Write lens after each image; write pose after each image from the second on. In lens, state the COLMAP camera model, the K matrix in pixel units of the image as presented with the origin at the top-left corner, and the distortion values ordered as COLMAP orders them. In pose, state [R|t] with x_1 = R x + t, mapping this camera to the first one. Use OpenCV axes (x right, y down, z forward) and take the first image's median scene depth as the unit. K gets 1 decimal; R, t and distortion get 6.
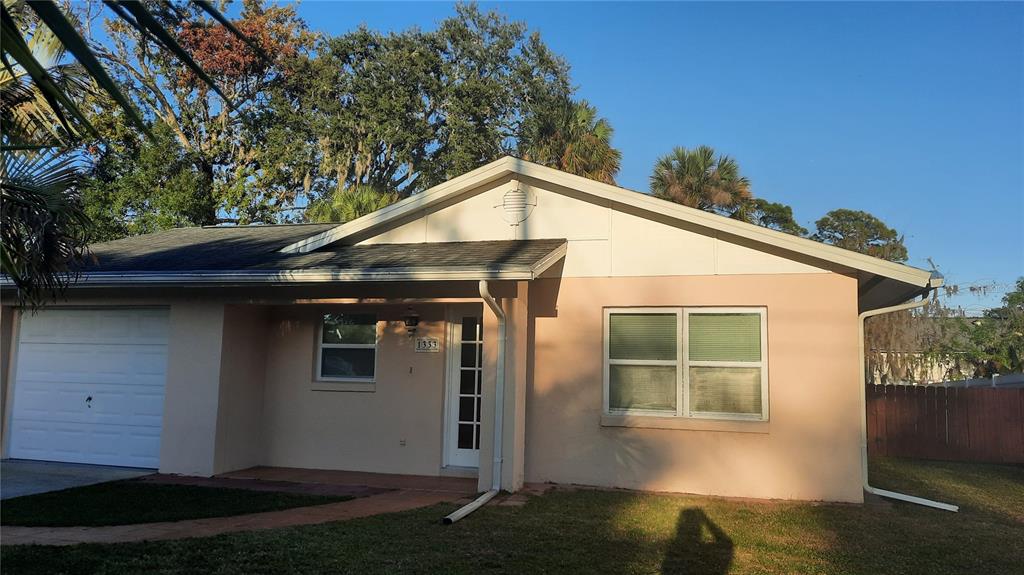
lens RADIAL K [[748.8, 0, 517.9], [0, 748.8, 282.1], [0, 0, 1]] dist [0.072486, -0.078954]
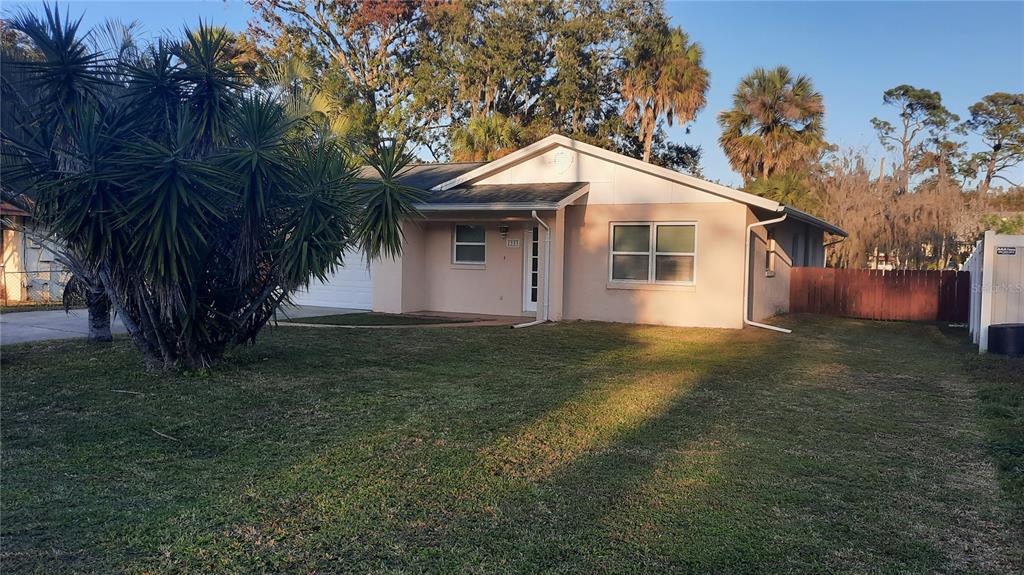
lens RADIAL K [[743.2, 0, 512.0], [0, 743.2, 287.5], [0, 0, 1]] dist [0.075336, -0.073847]
pose [[0.980565, 0.010714, -0.195902, 0.073882], [0.018585, 0.988945, 0.147114, -0.023727], [0.195313, -0.147895, 0.969526, -0.237421]]
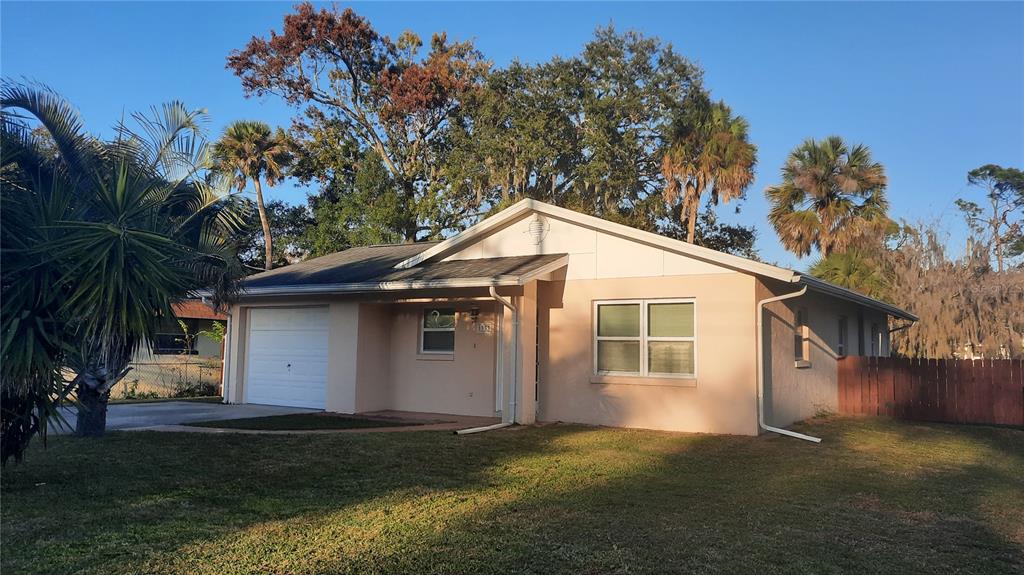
lens RADIAL K [[748.8, 0, 517.9], [0, 748.8, 282.1], [0, 0, 1]] dist [0.072486, -0.078954]
pose [[0.957507, -0.030513, -0.286791, 0.123951], [0.035625, 0.999285, 0.012624, -0.007703], [0.286201, -0.022304, 0.957910, -0.129070]]
